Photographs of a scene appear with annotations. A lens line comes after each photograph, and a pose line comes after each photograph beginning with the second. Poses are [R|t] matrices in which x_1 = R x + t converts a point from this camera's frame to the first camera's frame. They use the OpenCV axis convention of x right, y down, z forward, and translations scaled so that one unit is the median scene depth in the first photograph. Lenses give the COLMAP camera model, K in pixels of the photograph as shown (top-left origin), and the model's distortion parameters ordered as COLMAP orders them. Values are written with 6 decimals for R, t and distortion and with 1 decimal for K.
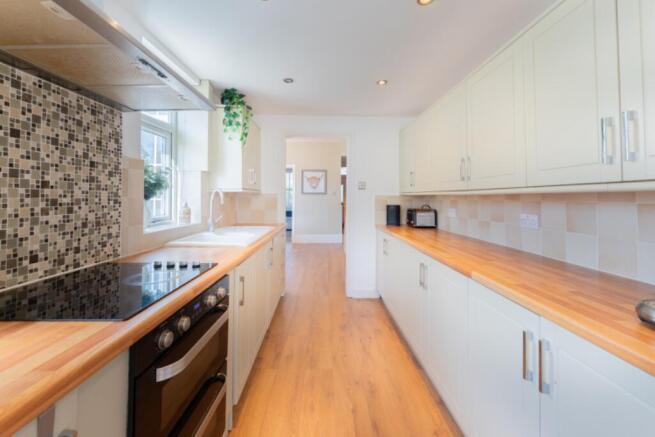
lens RADIAL K [[260.9, 0, 327.0], [0, 260.9, 193.4], [0, 0, 1]] dist [0.001763, 0.000060]
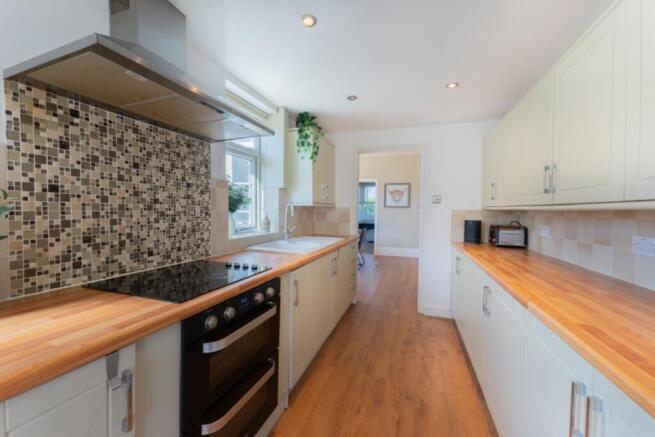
lens RADIAL K [[252.2, 0, 331.9], [0, 252.2, 217.1], [0, 0, 1]] dist [0.000662, -0.000029]
pose [[0.943315, 0.017742, -0.331426, 0.139398], [-0.003632, 0.999062, 0.043146, -0.005671], [0.331880, -0.039497, 0.942494, 0.019922]]
